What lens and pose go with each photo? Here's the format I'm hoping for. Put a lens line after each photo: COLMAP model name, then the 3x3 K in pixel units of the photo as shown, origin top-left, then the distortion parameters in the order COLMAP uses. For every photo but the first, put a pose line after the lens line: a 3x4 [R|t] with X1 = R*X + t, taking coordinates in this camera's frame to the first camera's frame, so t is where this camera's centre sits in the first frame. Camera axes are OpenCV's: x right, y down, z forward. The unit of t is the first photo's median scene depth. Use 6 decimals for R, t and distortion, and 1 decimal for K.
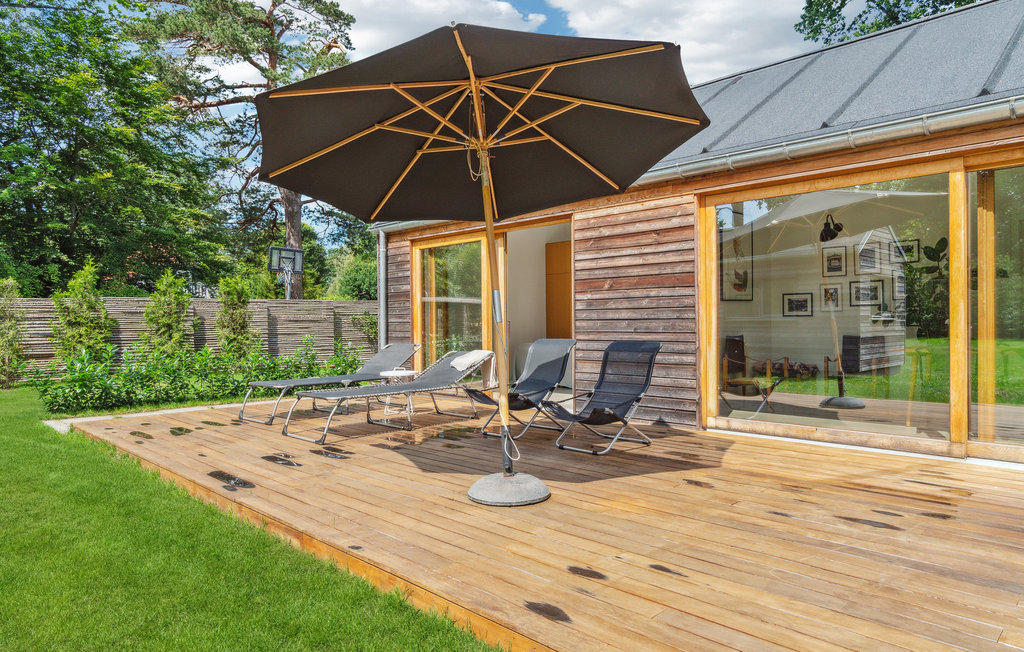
lens RADIAL K [[654.3, 0, 511.5], [0, 654.3, 327.6], [0, 0, 1]] dist [0.005436, -0.000612]
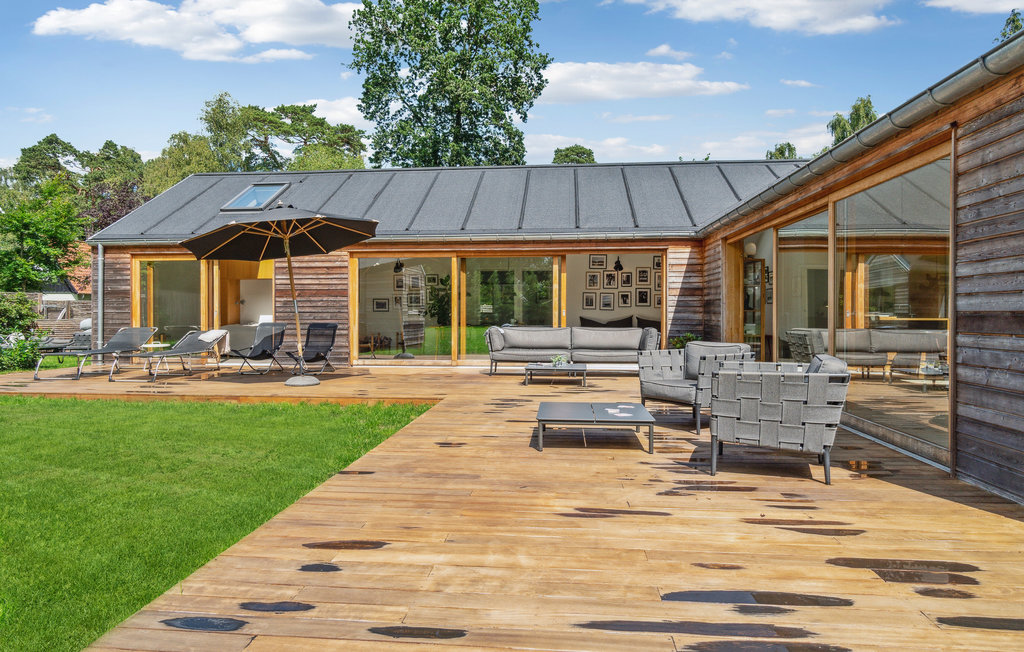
lens RADIAL K [[623.6, 0, 510.3], [0, 623.6, 323.6], [0, 0, 1]] dist [0.000637, 0.000016]
pose [[0.769655, -0.003178, 0.638452, -0.542274], [-0.001858, 0.999972, 0.007217, 0.006106], [-0.638457, -0.006741, 0.769628, -0.778951]]
